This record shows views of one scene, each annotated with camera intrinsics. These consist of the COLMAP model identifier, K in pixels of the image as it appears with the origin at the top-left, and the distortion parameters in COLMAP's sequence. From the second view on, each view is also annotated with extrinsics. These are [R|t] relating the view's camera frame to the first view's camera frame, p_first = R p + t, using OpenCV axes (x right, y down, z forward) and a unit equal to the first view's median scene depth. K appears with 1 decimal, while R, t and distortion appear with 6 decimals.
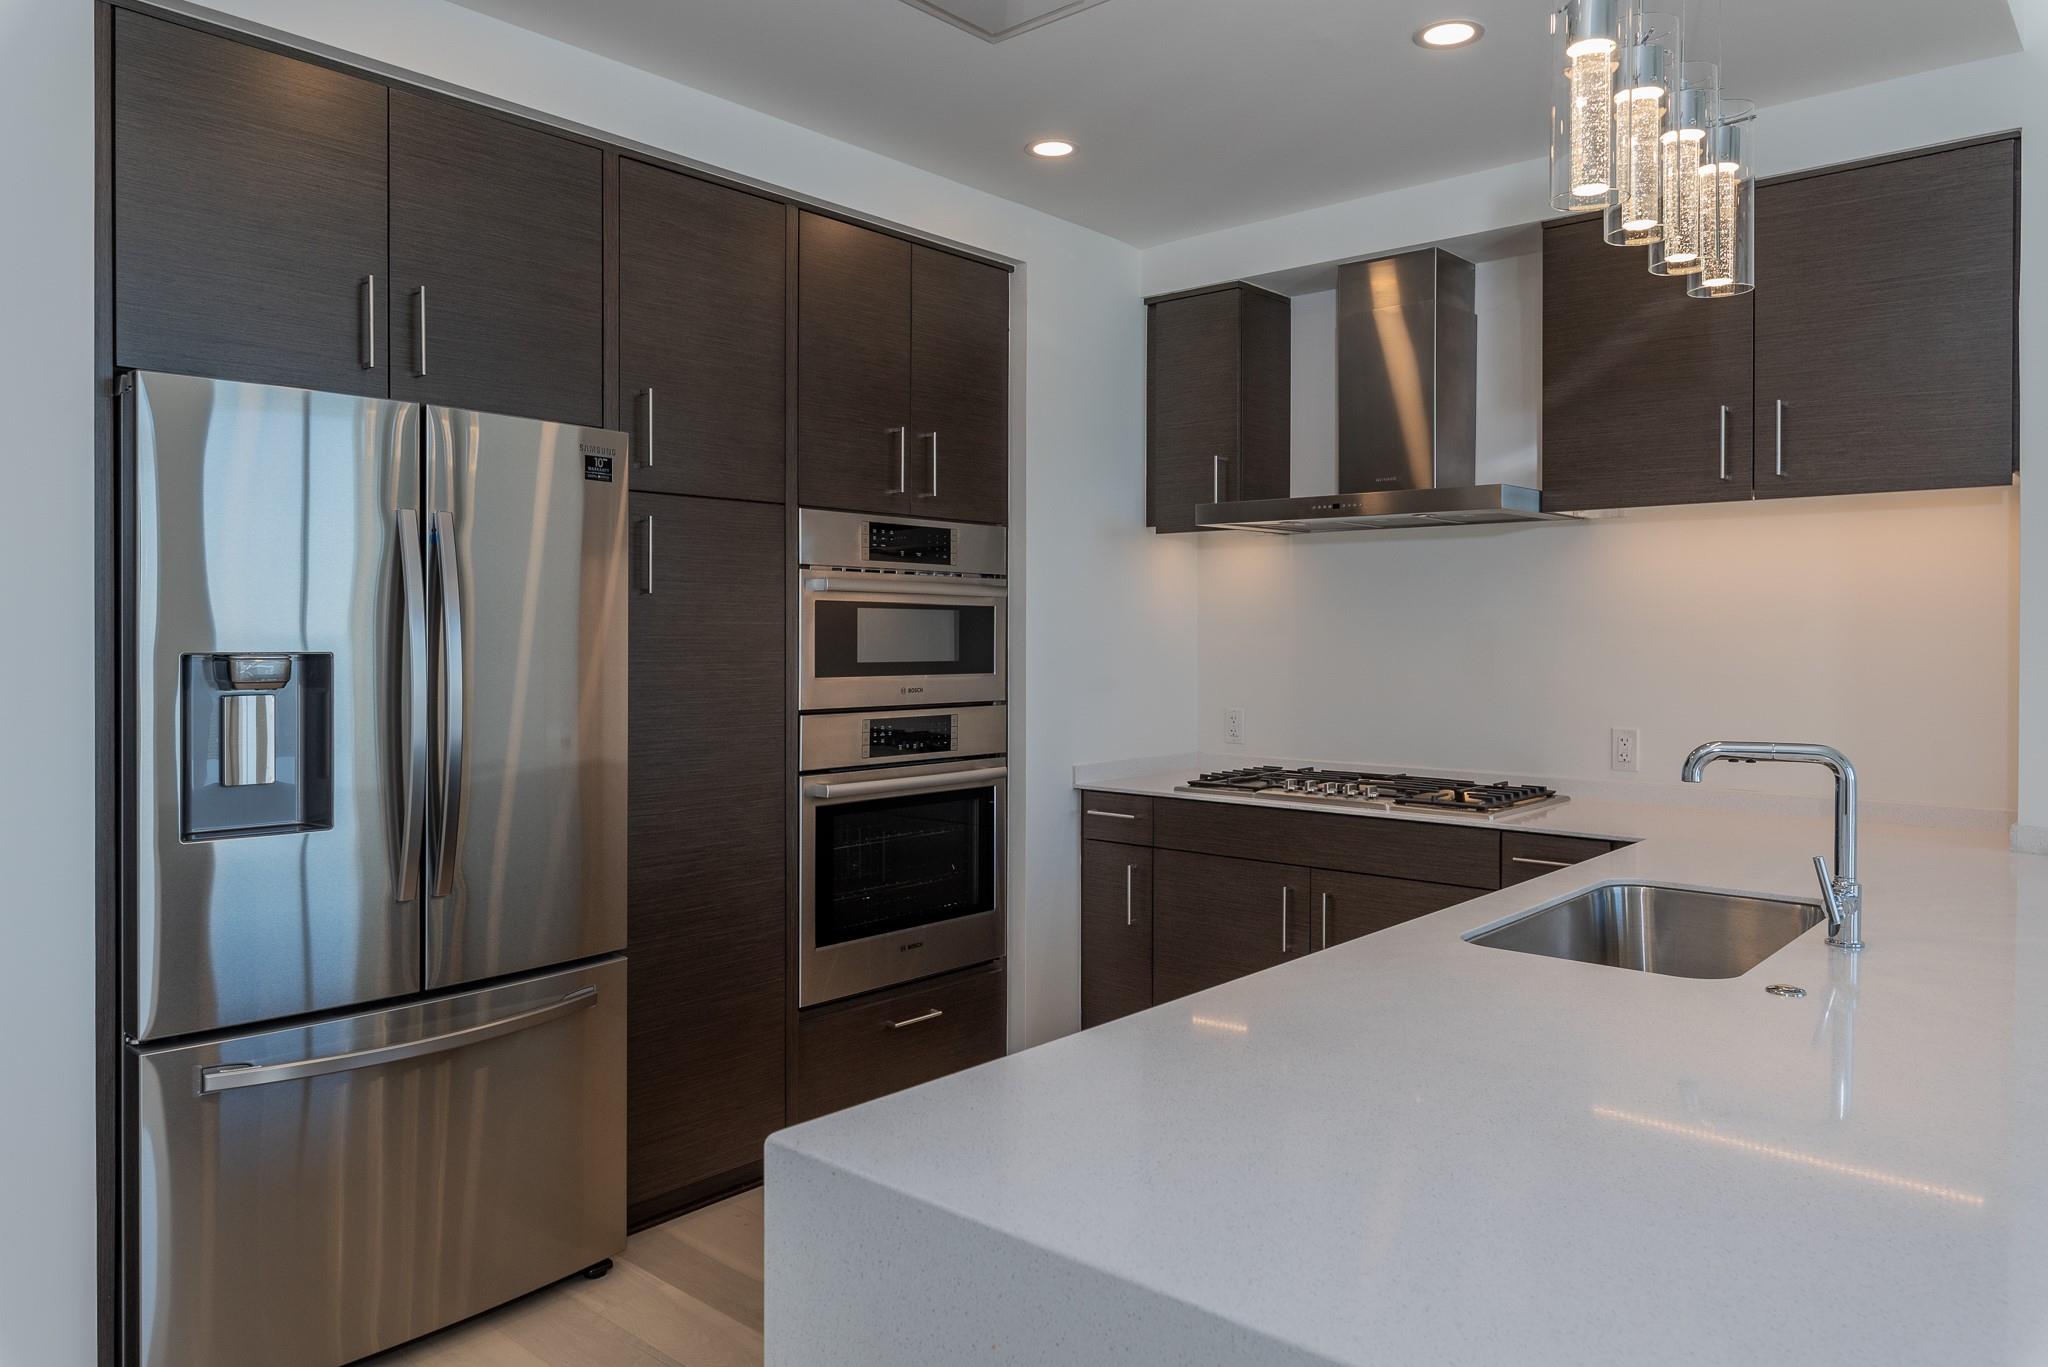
lens RADIAL K [[1404.2, 0, 1010.9], [0, 1404.2, 644.8], [0, 0, 1]] dist [0.014626, -0.010989]
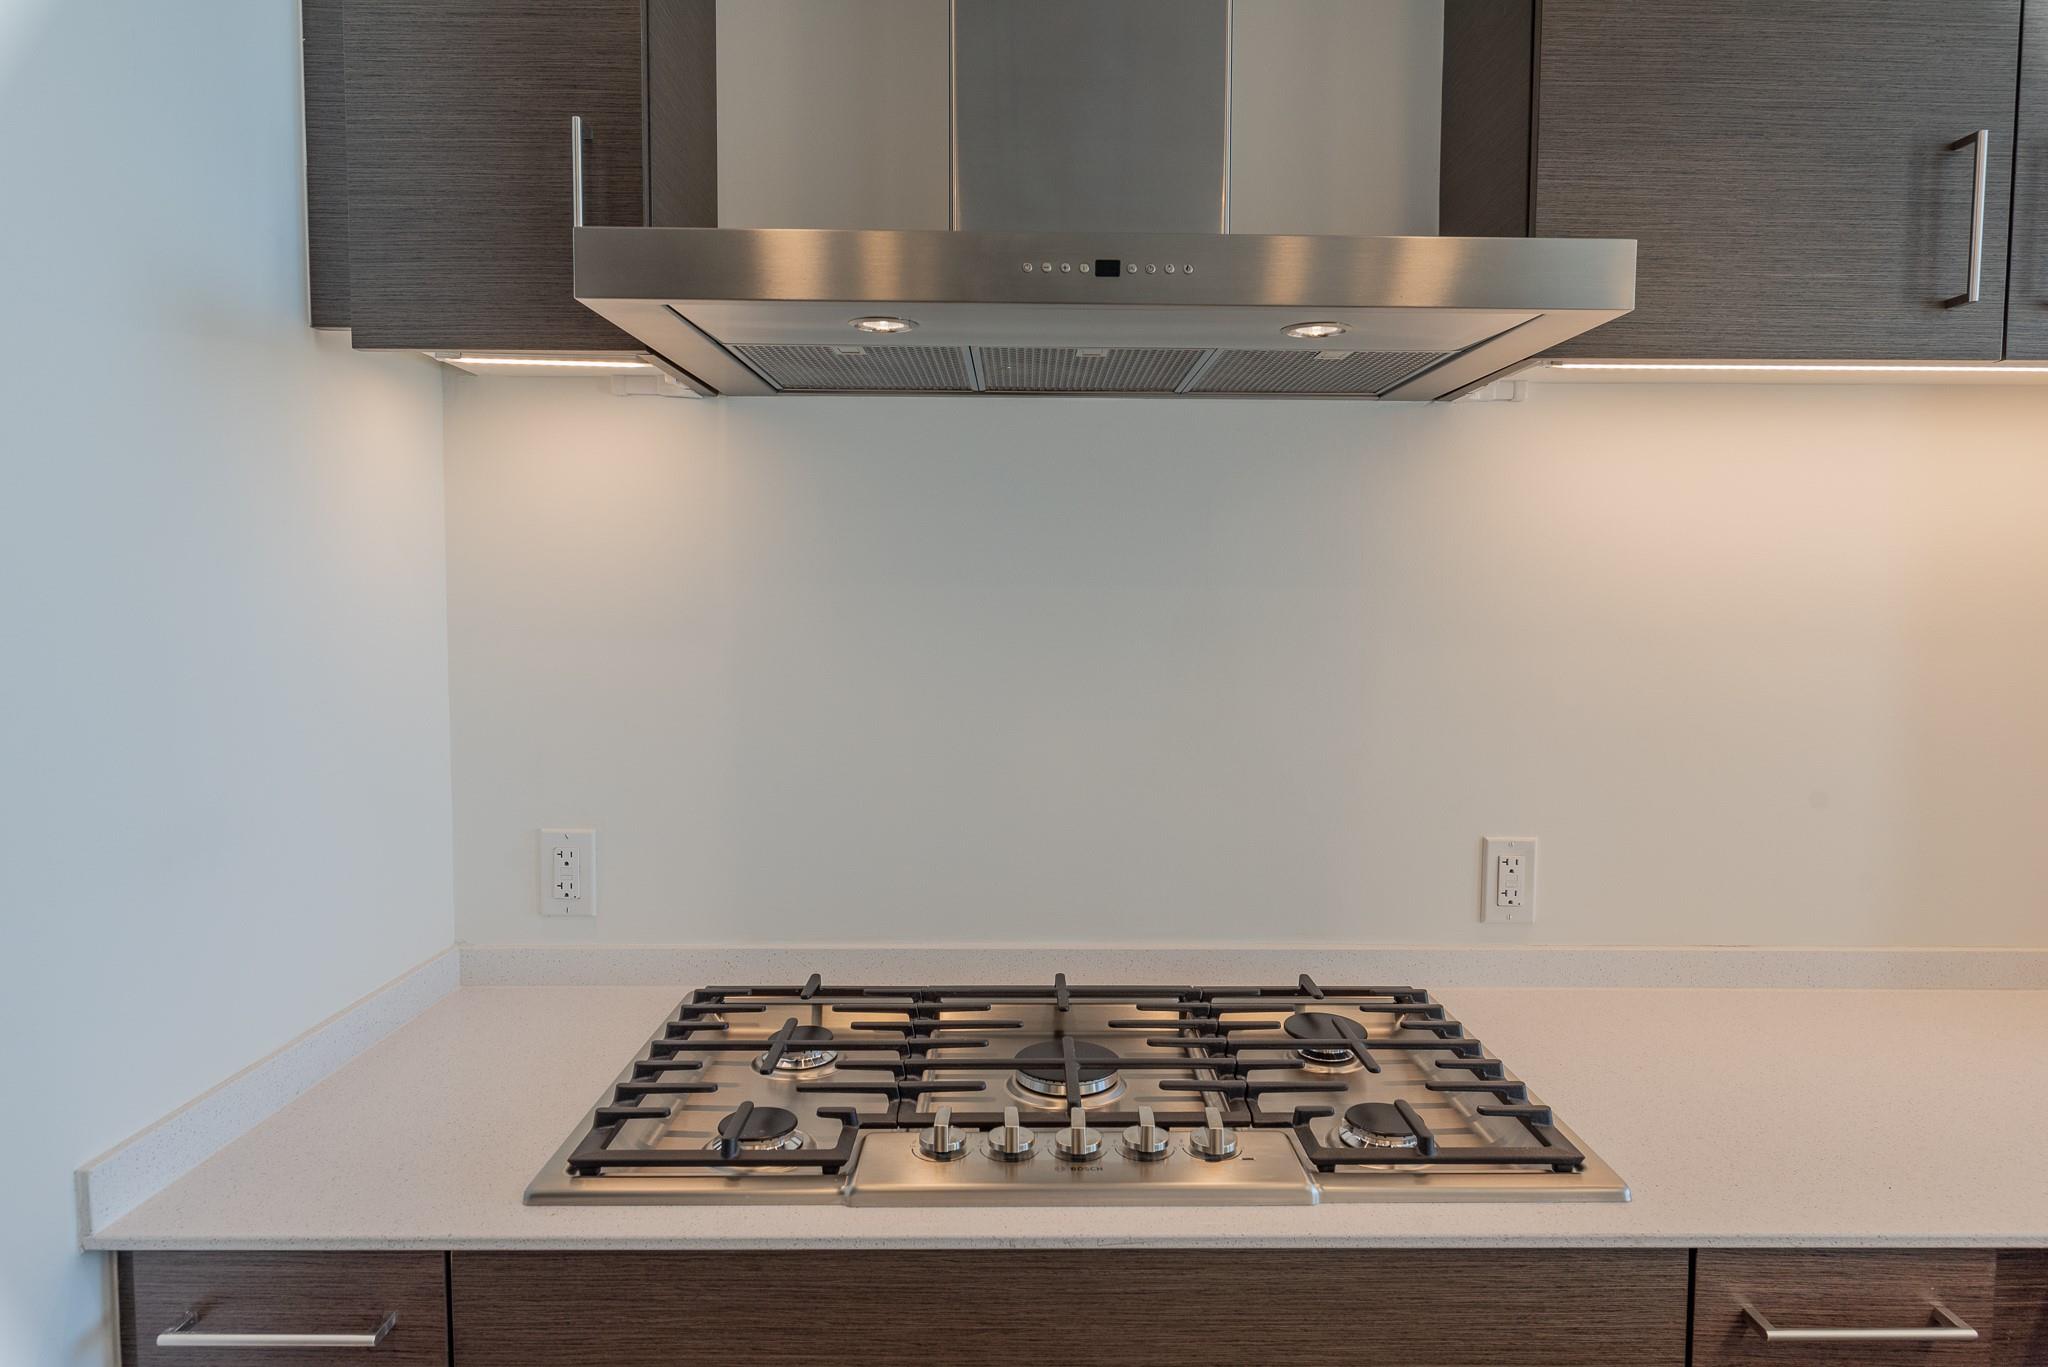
lens RADIAL K [[1238.7, 0, 1030.4], [0, 1238.7, 681.8], [0, 0, 1]] dist [-0.005535, -0.001261]
pose [[0.743821, -0.044631, 0.666887, 0.030724], [0.002723, 0.997962, 0.063750, -0.023668], [-0.668374, -0.045602, 0.742427, 0.819048]]
